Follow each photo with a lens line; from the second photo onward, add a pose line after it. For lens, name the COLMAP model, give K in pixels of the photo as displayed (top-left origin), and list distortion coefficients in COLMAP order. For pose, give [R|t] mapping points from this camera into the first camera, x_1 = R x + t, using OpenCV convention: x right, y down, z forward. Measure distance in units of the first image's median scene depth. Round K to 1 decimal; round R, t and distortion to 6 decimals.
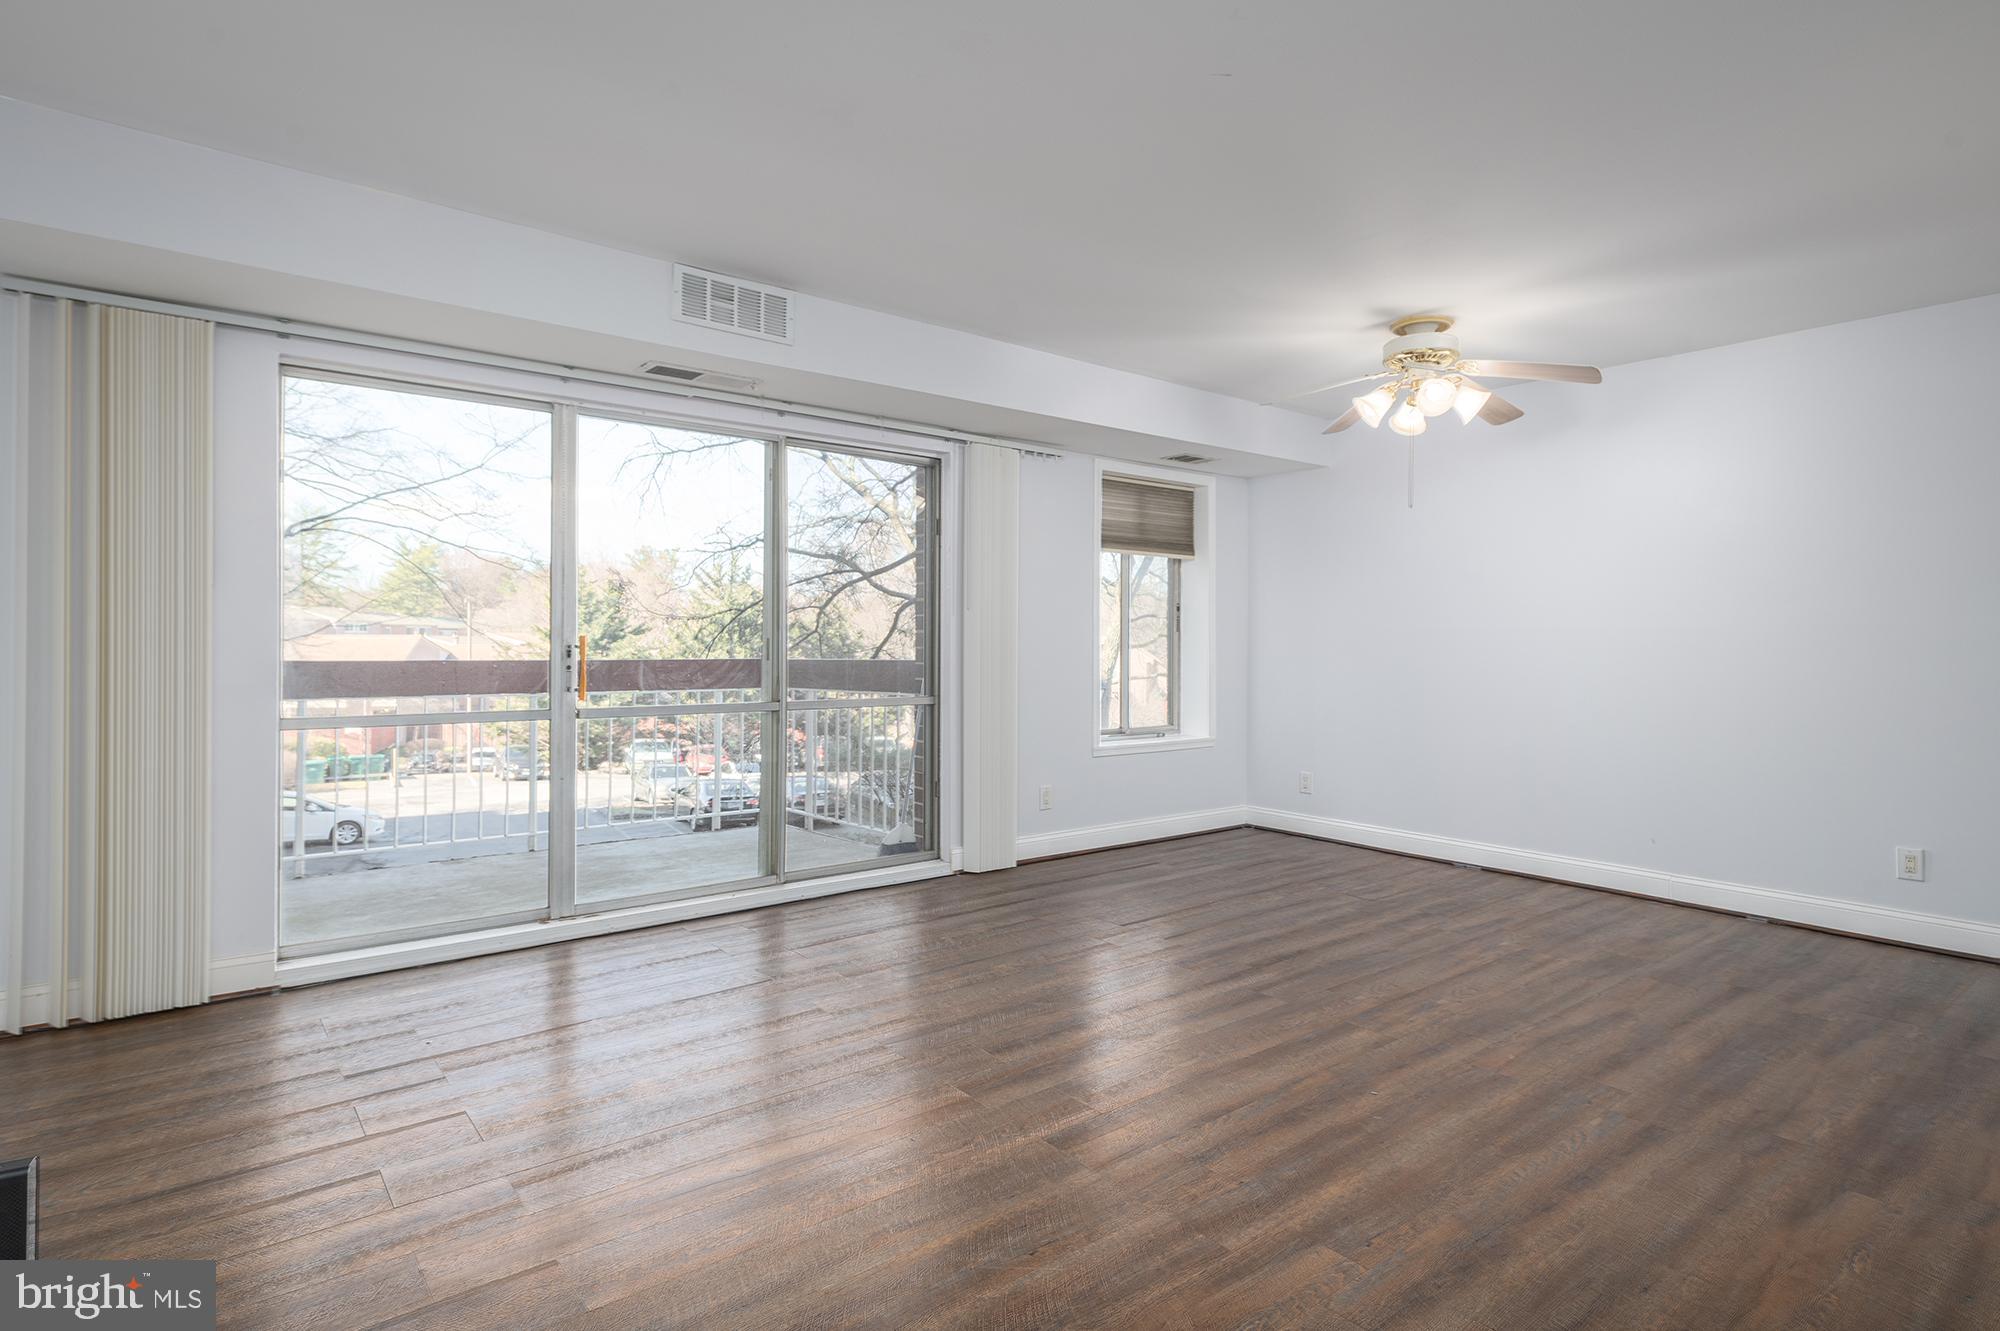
lens RADIAL K [[1019.2, 0, 1040.8], [0, 1019.2, 635.9], [0, 0, 1]] dist [0.011458, -0.002757]
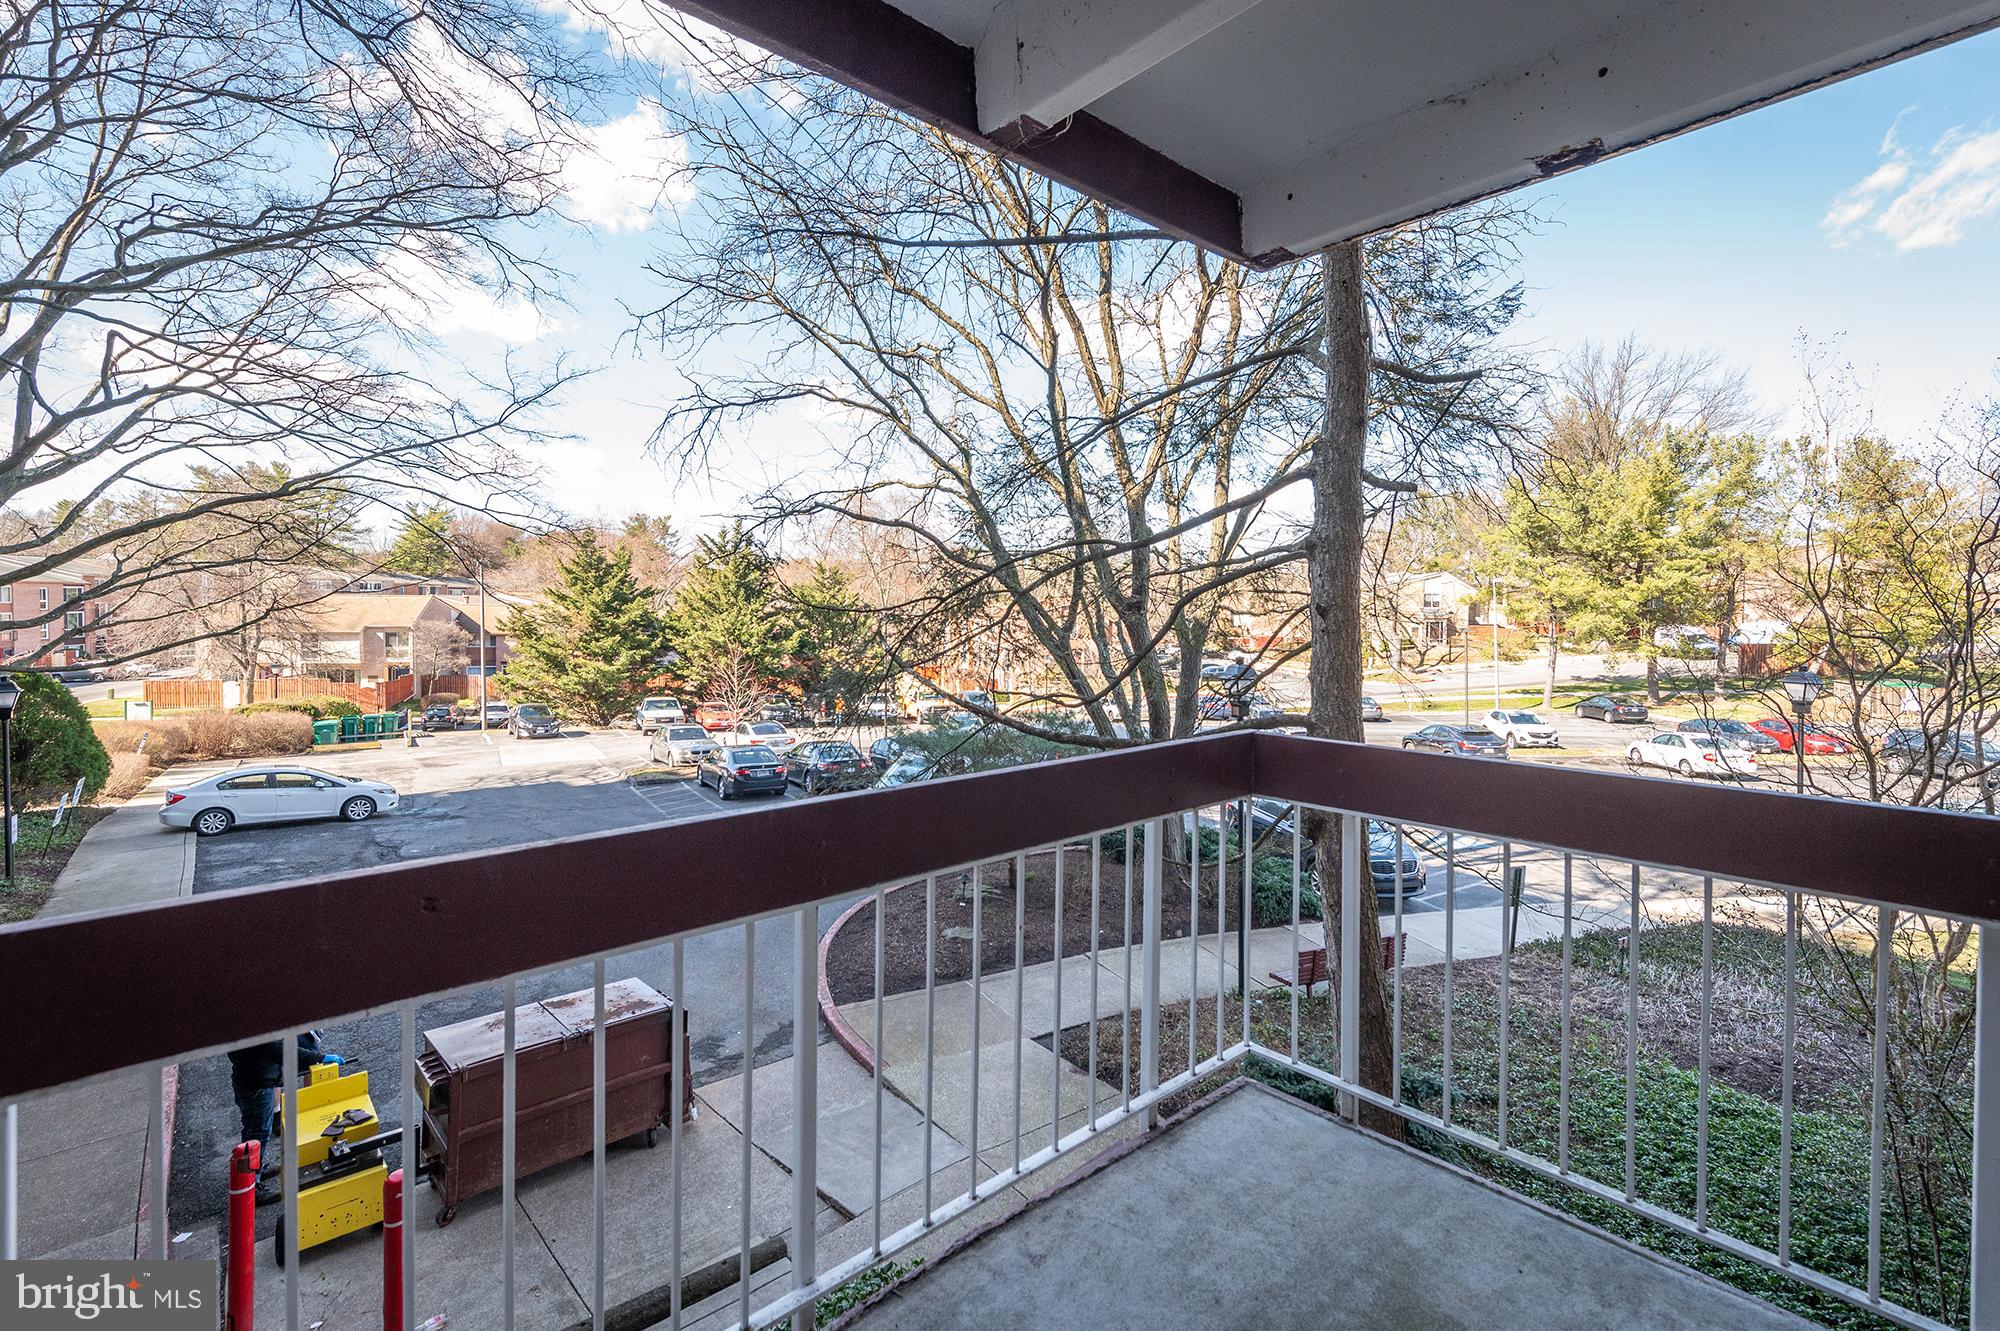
lens RADIAL K [[911.6, 0, 1053.2], [0, 911.6, 630.8], [0, 0, 1]] dist [0.011650, -0.002973]
pose [[0.998704, 0.004692, 0.050672, -0.423592], [-0.006484, 0.999357, 0.035250, -0.044867], [-0.050474, -0.035533, 0.998093, 0.670981]]
